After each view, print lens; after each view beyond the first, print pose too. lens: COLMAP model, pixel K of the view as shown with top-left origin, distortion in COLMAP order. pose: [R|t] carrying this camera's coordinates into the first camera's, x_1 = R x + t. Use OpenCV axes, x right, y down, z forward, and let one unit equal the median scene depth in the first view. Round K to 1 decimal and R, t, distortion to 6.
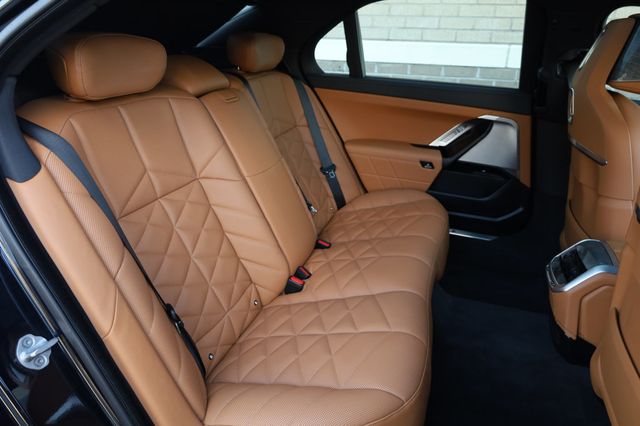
lens RADIAL K [[435.7, 0, 320.0], [0, 435.7, 213.0], [0, 0, 1]] dist [-0.011964, 0.003479]
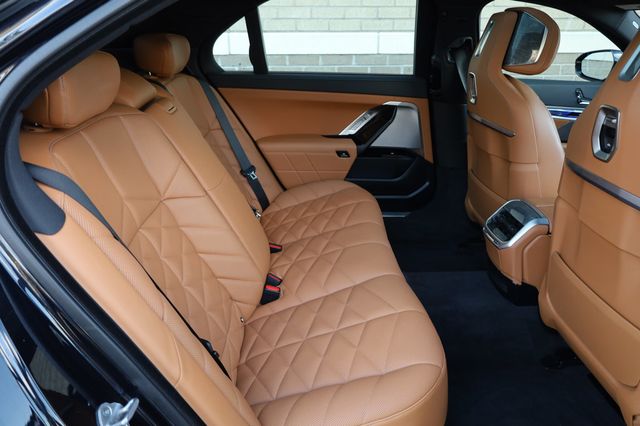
lens RADIAL K [[459.7, 0, 320.0], [0, 459.7, 213.0], [0, 0, 1]] dist [-0.016433, -0.003319]
pose [[0.932045, -0.162711, 0.323756, -0.181098], [0.159021, 0.986543, 0.038012, -0.023490], [-0.325584, 0.016055, 0.945377, -0.006829]]
